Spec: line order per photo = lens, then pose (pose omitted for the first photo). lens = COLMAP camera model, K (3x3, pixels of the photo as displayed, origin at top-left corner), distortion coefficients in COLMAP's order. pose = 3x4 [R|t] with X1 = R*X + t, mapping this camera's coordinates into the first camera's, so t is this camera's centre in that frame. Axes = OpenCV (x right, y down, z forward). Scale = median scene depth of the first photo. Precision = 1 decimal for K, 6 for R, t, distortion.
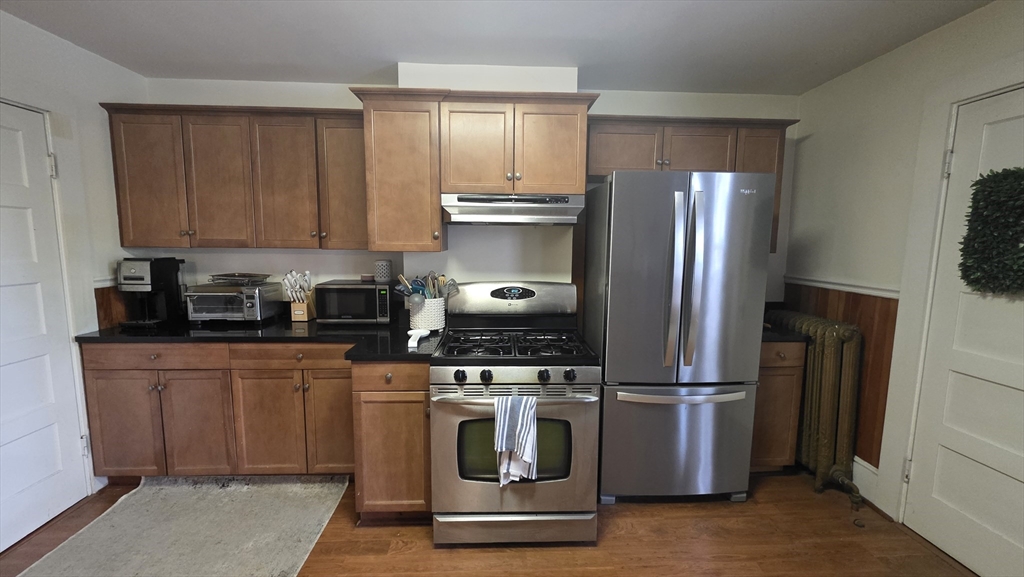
lens RADIAL K [[409.0, 0, 511.5], [0, 409.0, 286.9], [0, 0, 1]] dist [-0.000604, -0.000393]
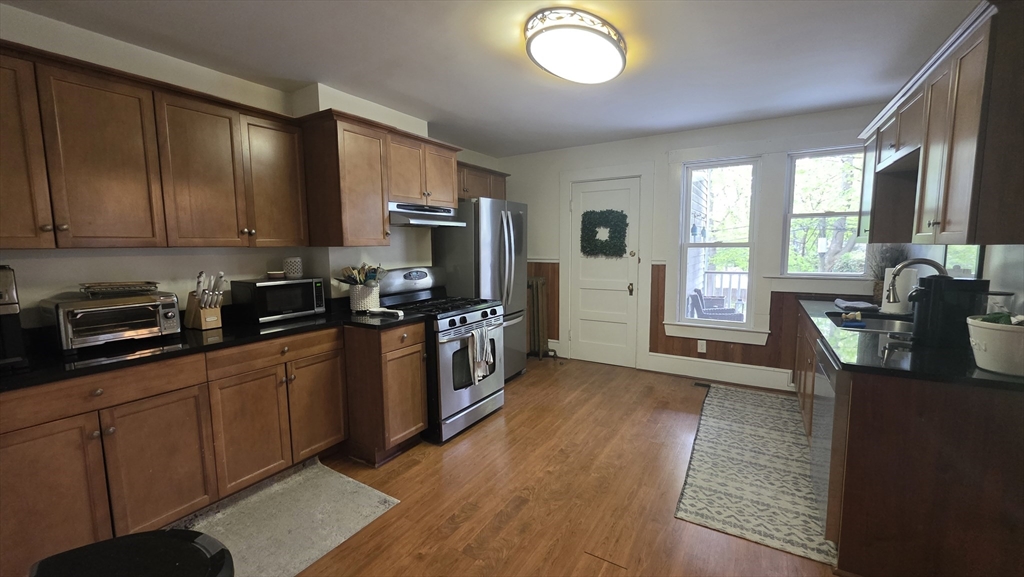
lens RADIAL K [[409.0, 0, 514.0], [0, 409.0, 286.9], [0, 0, 1]] dist [-0.000604, -0.000393]
pose [[0.556590, -0.101218, 0.824599, -1.017702], [0.107666, 0.992968, 0.049213, 0.023430], [-0.823782, 0.061390, 0.563574, -0.065217]]
